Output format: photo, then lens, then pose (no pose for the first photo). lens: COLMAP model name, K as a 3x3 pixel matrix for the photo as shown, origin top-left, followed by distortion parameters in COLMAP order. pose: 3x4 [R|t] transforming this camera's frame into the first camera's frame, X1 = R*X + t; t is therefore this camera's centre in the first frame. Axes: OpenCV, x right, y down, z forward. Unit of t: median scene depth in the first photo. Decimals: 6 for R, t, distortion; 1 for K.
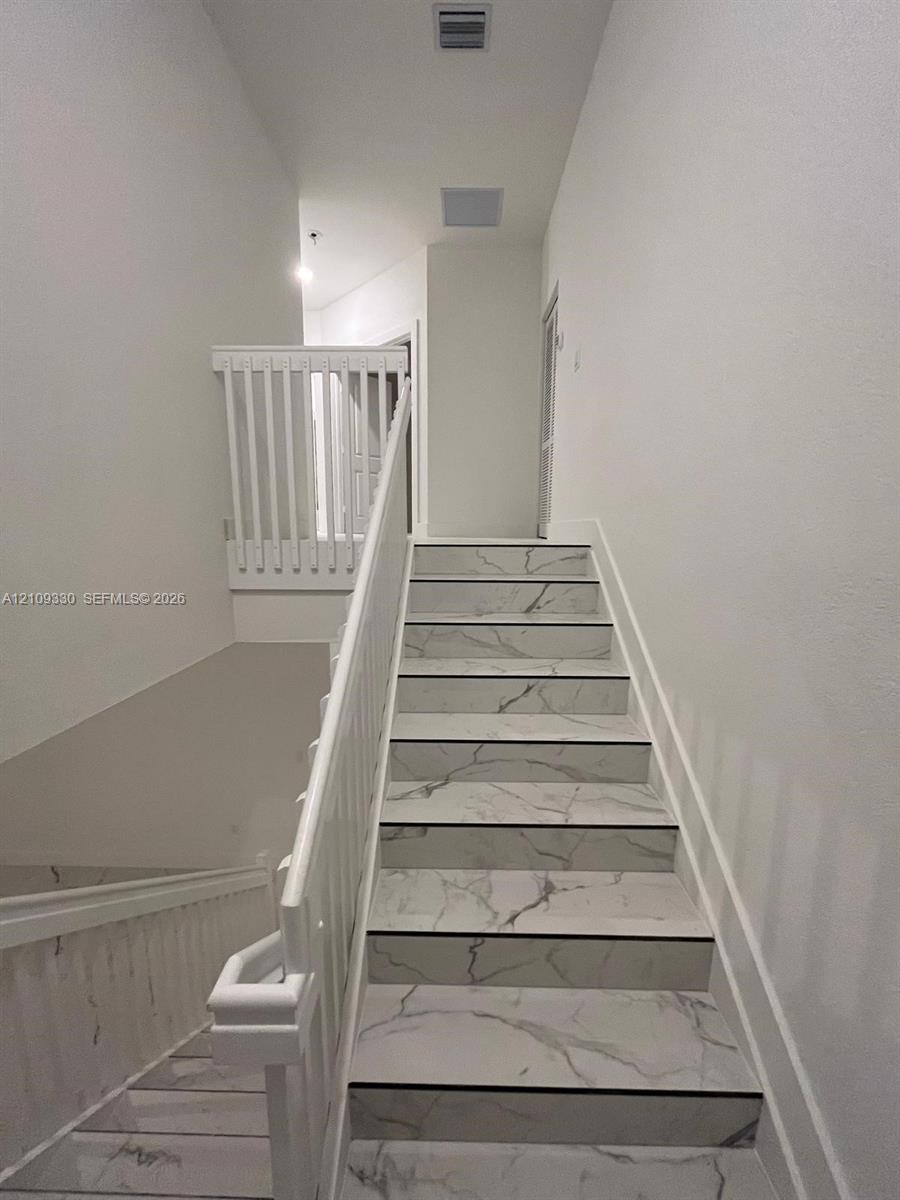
lens RADIAL K [[483.8, 0, 450.3], [0, 483.8, 597.0], [0, 0, 1]] dist [-0.000755, -0.000347]
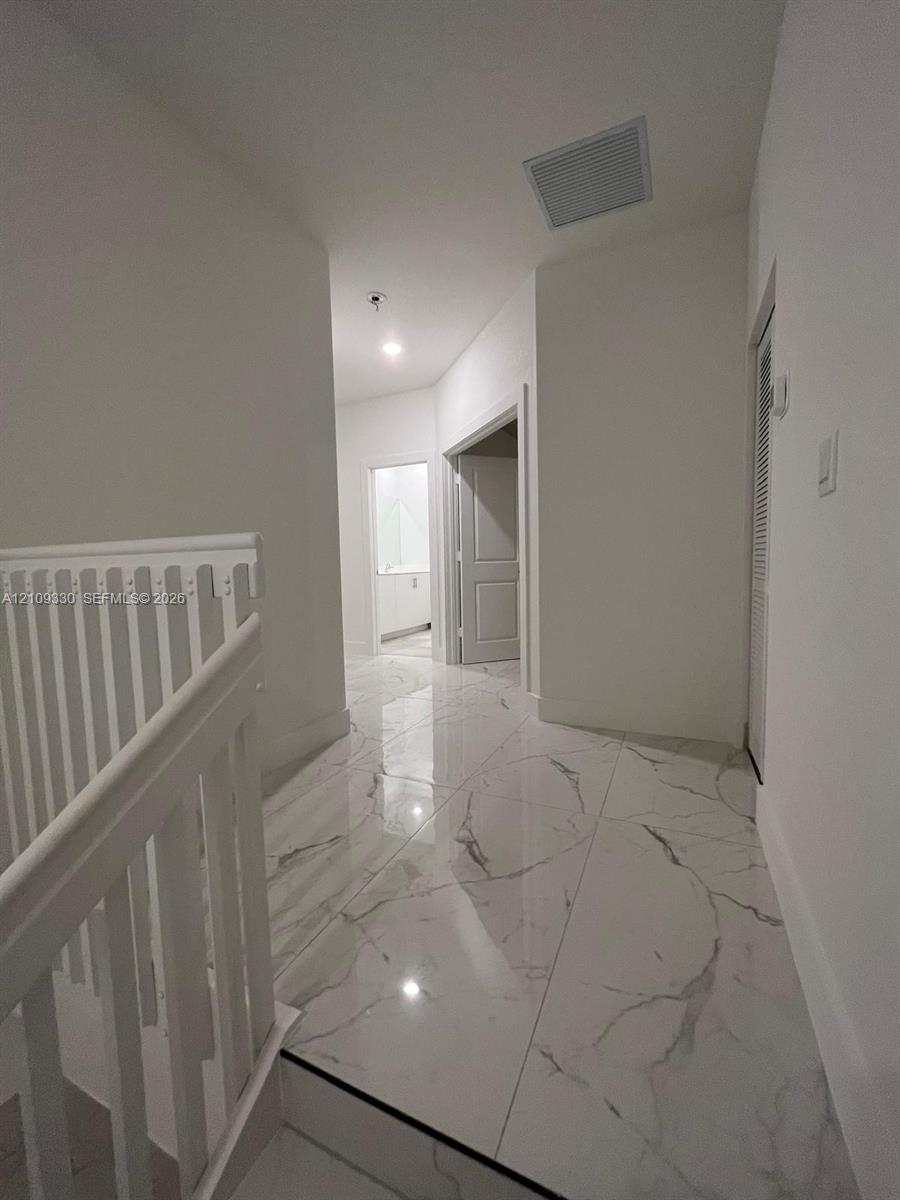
lens RADIAL K [[479.6, 0, 451.4], [0, 479.6, 604.4], [0, 0, 1]] dist [-0.000091, -0.000054]
pose [[0.913285, 0.005118, -0.407289, 0.112464], [-0.020393, 0.999242, -0.033172, -0.275552], [0.406810, 0.038601, 0.912697, 0.415975]]
